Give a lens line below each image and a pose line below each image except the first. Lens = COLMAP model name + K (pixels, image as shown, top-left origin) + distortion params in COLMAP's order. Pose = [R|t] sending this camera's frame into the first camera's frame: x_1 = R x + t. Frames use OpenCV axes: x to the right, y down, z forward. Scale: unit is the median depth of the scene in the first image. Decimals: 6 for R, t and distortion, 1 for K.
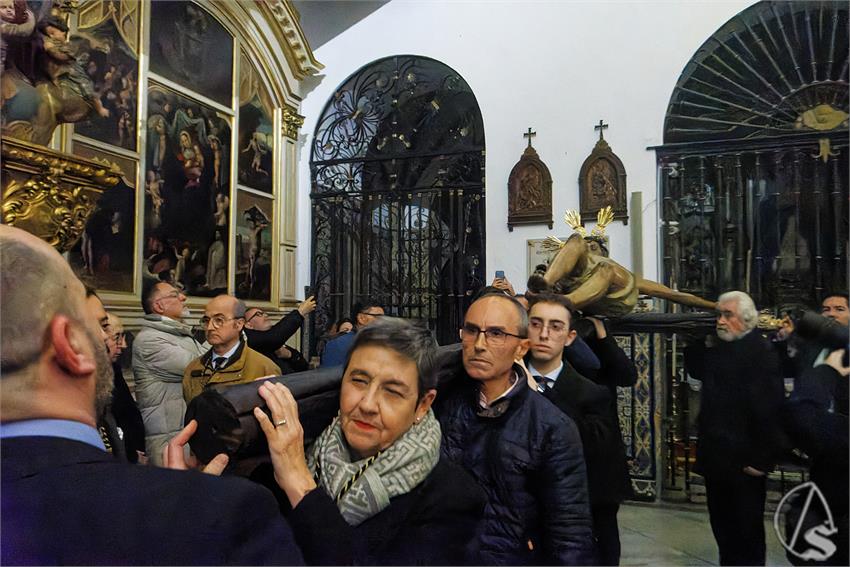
lens RADIAL K [[678.9, 0, 425.3], [0, 678.9, 292.1], [0, 0, 1]] dist [-0.015458, -0.003193]
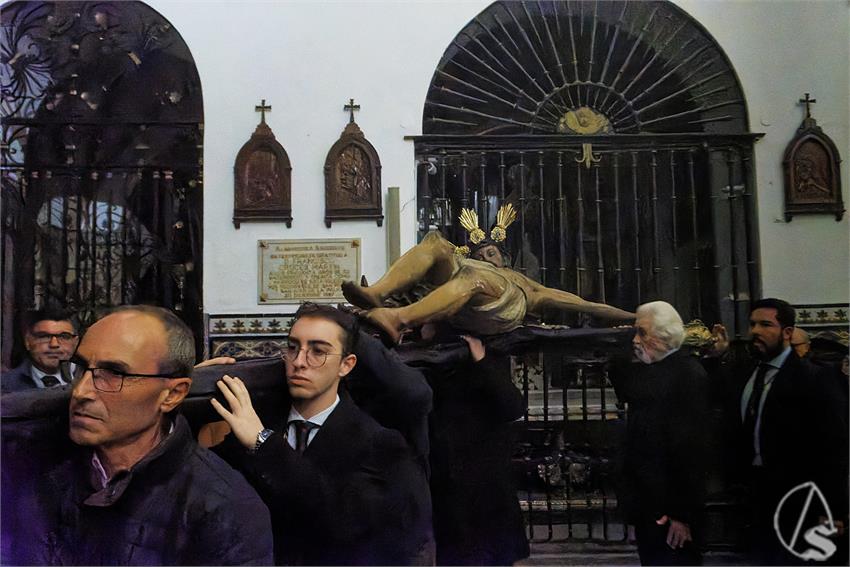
lens RADIAL K [[678.9, 0, 425.3], [0, 678.9, 292.1], [0, 0, 1]] dist [-0.015458, -0.003193]
pose [[0.909219, 0.014011, 0.416082, -0.000478], [0.000001, 0.999433, -0.033656, 0.009724], [-0.416318, 0.030601, 0.908704, 0.210907]]
